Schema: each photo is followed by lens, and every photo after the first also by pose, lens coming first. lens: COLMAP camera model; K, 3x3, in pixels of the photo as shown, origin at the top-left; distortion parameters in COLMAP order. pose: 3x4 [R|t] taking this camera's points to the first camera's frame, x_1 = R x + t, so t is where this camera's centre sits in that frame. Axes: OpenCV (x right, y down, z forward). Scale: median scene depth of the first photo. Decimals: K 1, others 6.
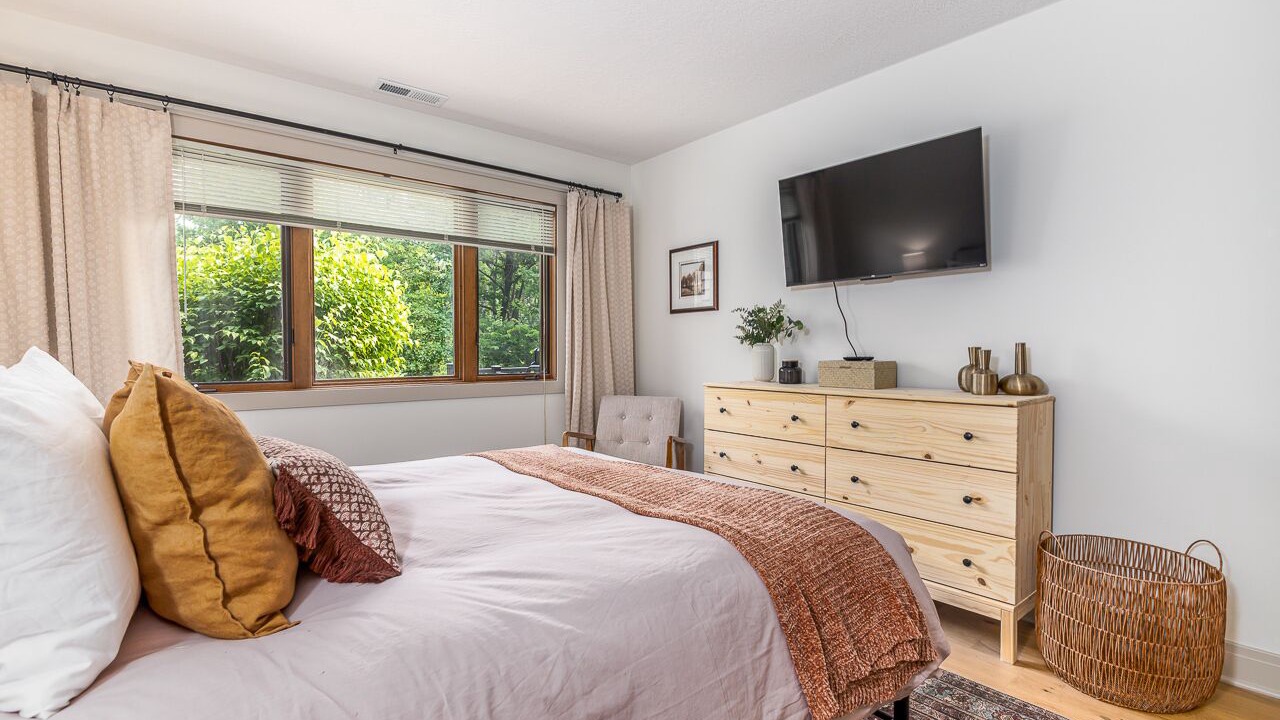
lens RADIAL K [[562.5, 0, 638.1], [0, 562.5, 362.5], [0, 0, 1]] dist [-0.000609, -0.000317]
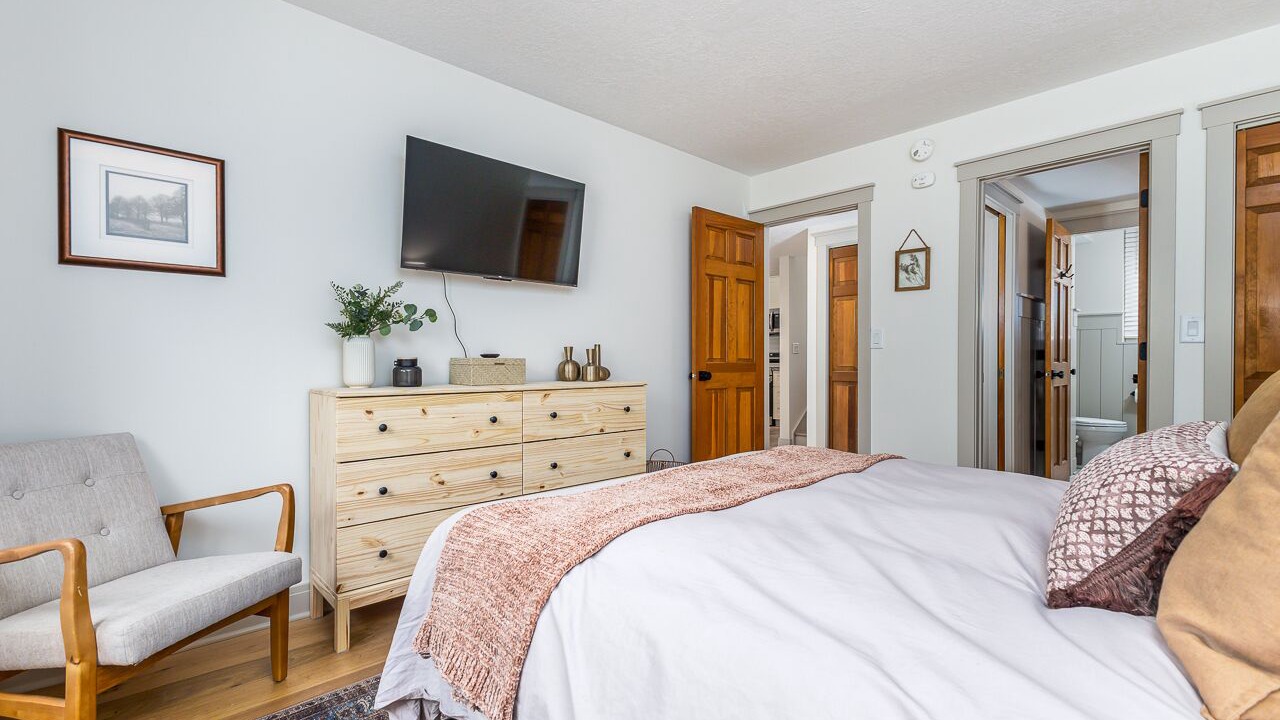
lens RADIAL K [[562.5, 0, 638.1], [0, 562.5, 362.5], [0, 0, 1]] dist [-0.000609, -0.000317]
pose [[-0.030432, 0.000517, 0.999537, -0.586363], [0.020864, 0.999782, 0.000118, 0.009812], [-0.999319, 0.020858, -0.030436, 0.721541]]
